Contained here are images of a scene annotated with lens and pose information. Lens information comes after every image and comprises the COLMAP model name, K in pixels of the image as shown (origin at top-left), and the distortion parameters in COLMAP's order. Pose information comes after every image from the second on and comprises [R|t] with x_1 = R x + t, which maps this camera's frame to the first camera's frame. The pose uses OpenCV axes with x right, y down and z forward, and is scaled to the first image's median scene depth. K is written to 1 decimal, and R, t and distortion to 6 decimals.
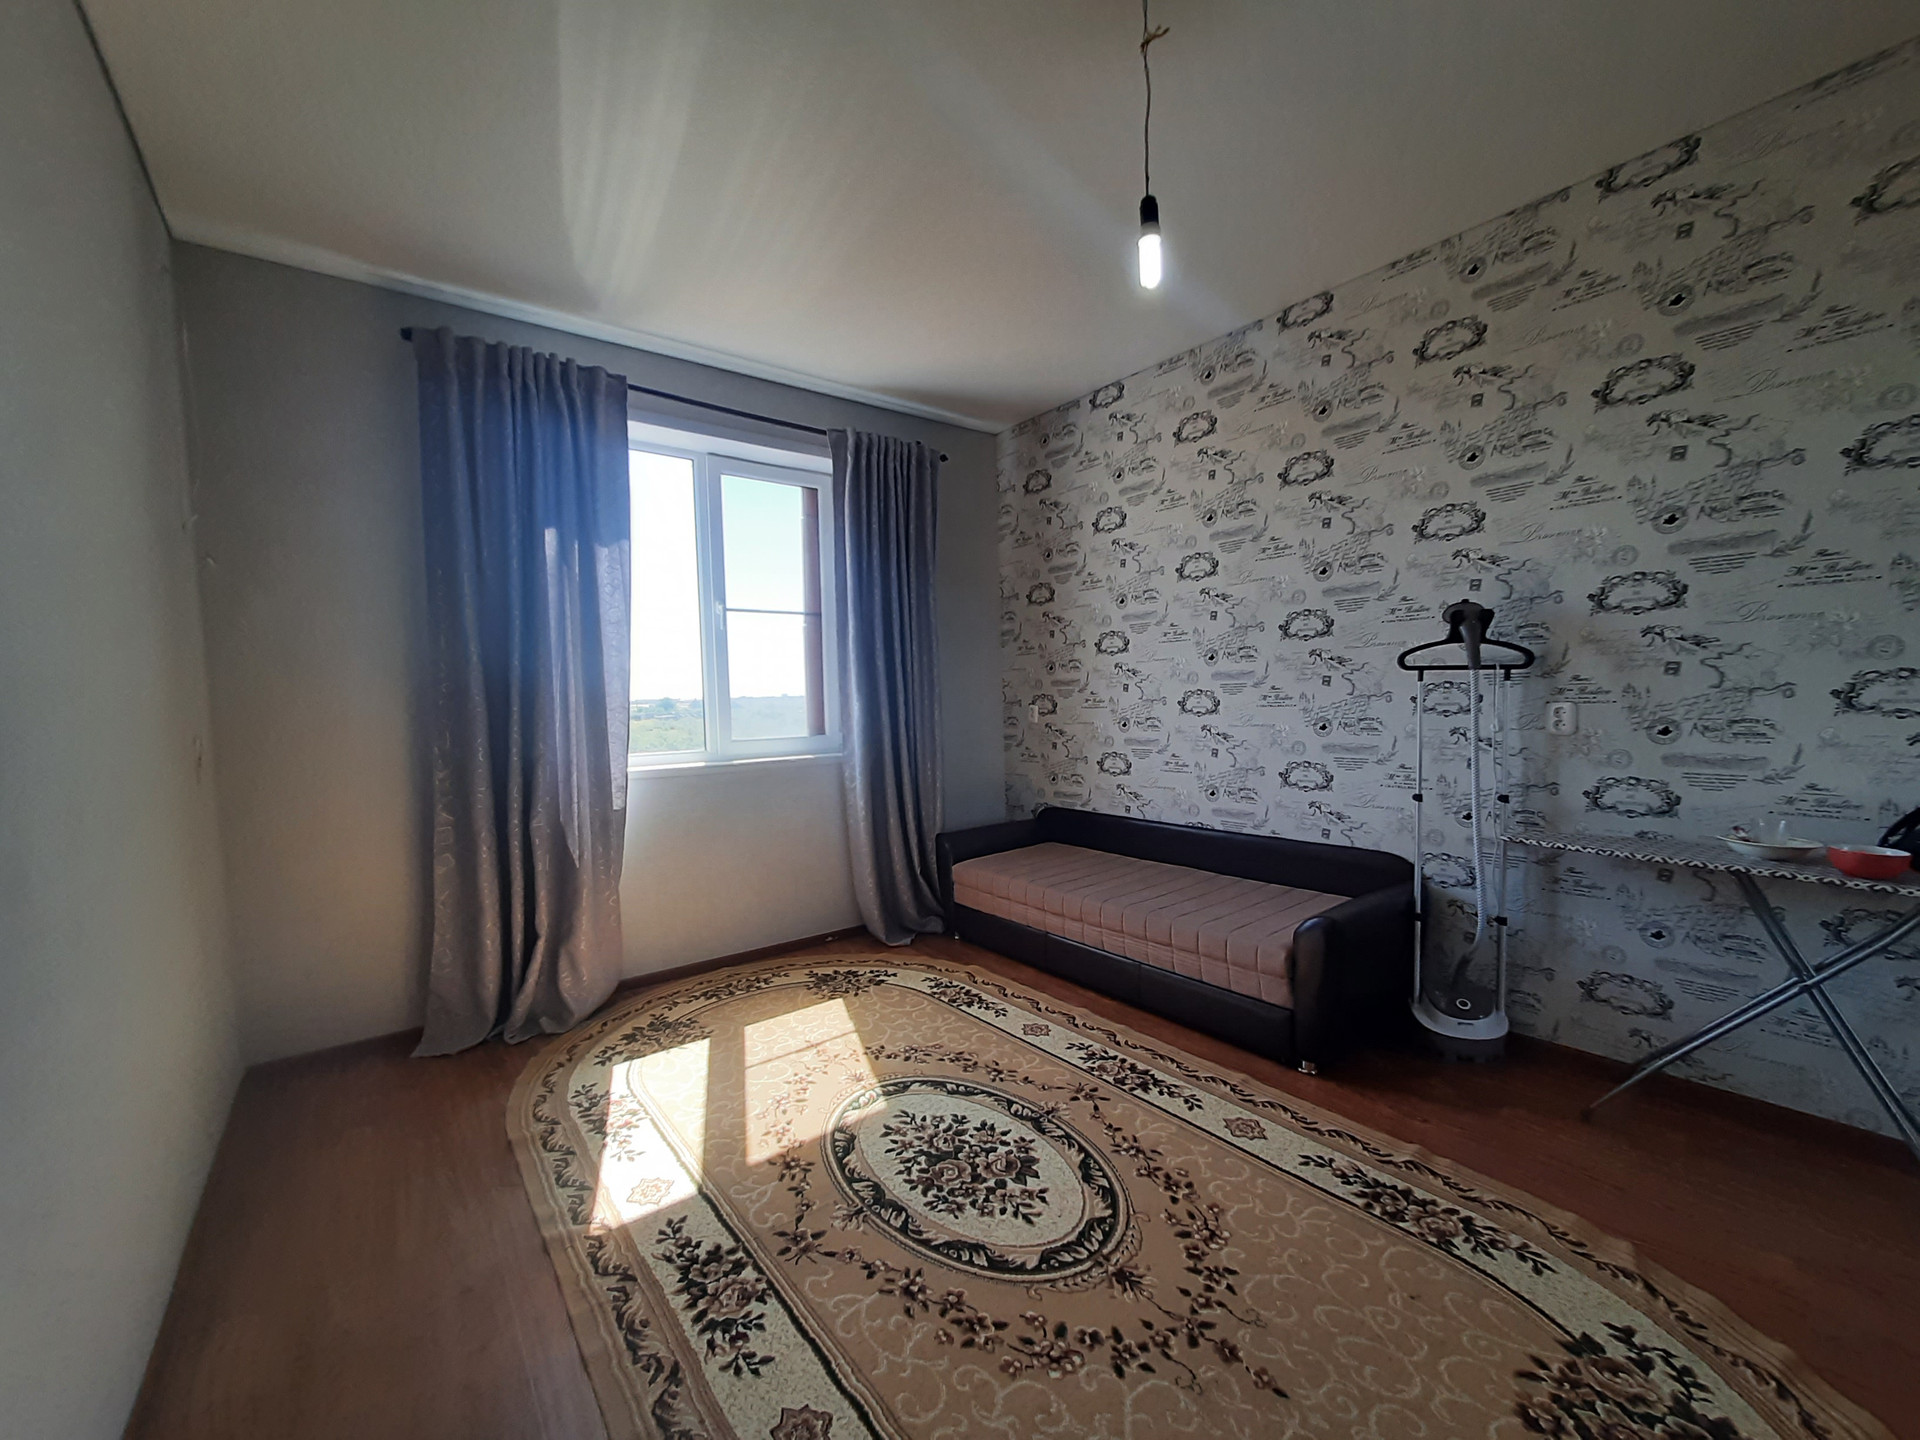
lens RADIAL K [[765.0, 0, 965.2], [0, 765.0, 735.1], [0, 0, 1]] dist [0.000871, -0.000312]
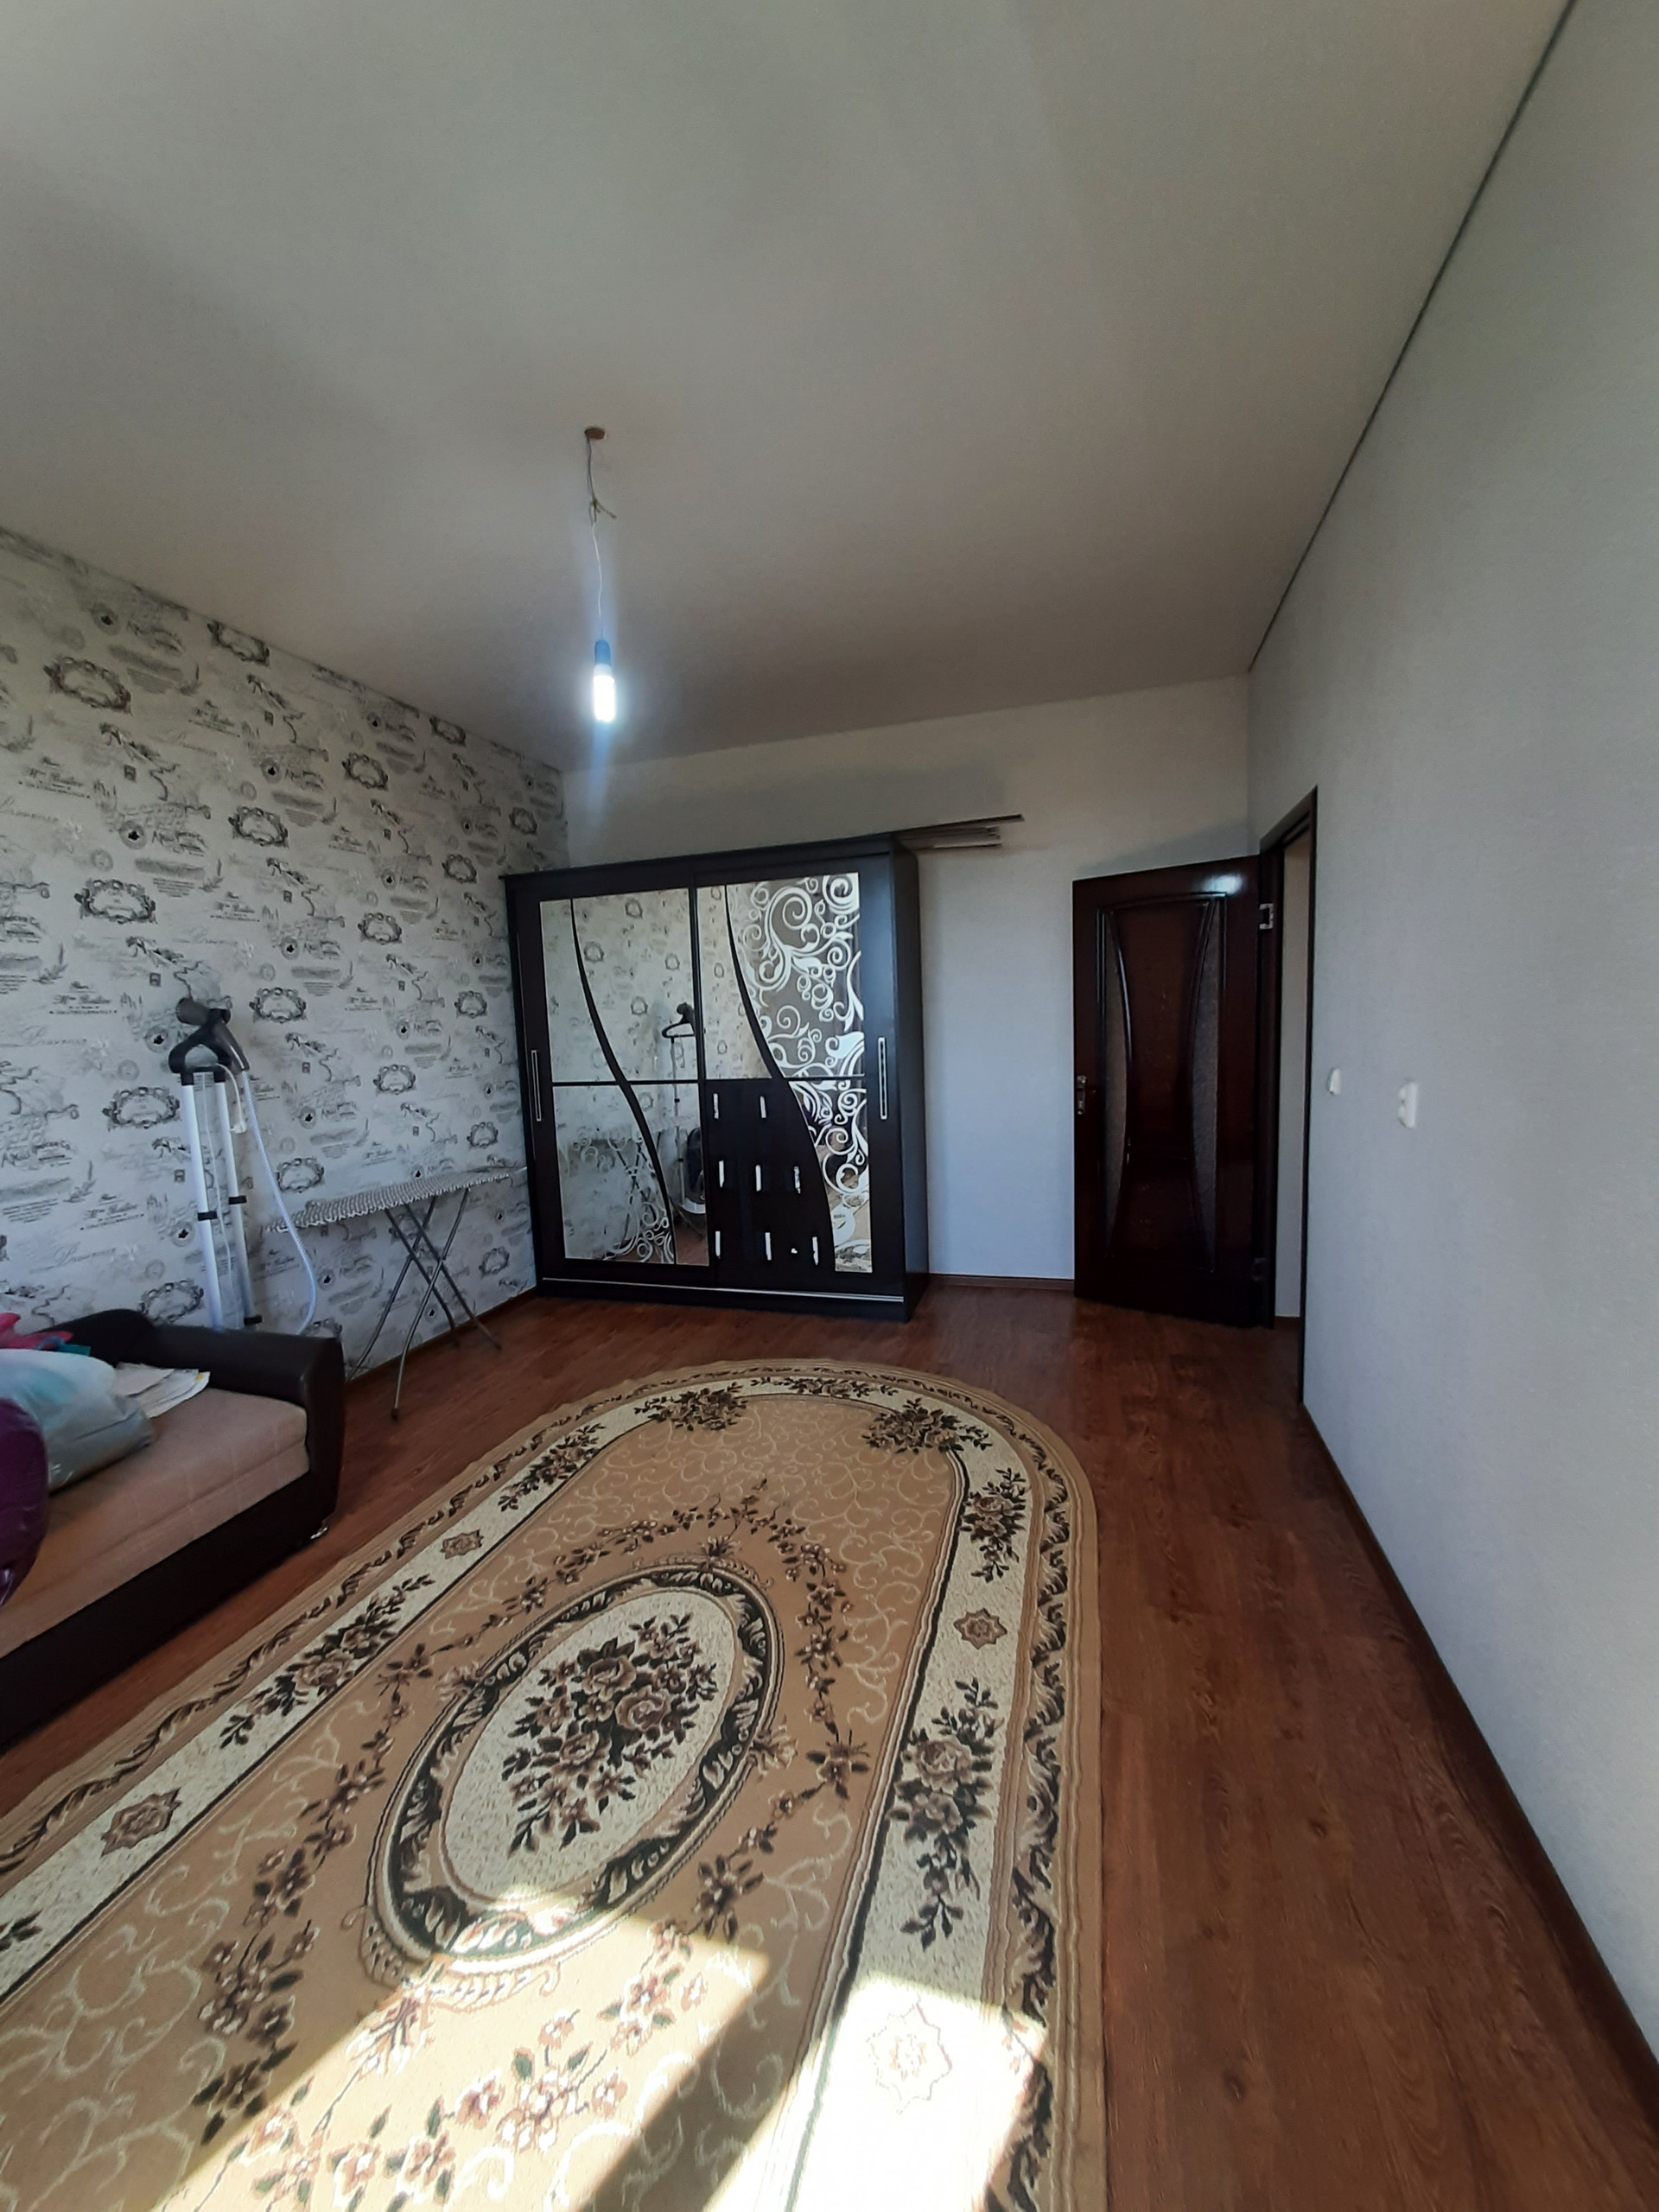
lens RADIAL K [[881.3, 0, 812.5], [0, 881.3, 1104.6], [0, 0, 1]] dist [0.000871, -0.000312]
pose [[-0.562238, -0.029031, 0.826466, -0.940018], [0.104868, 0.988813, 0.106074, -0.118140], [-0.820299, 0.146309, -0.552904, 1.429558]]
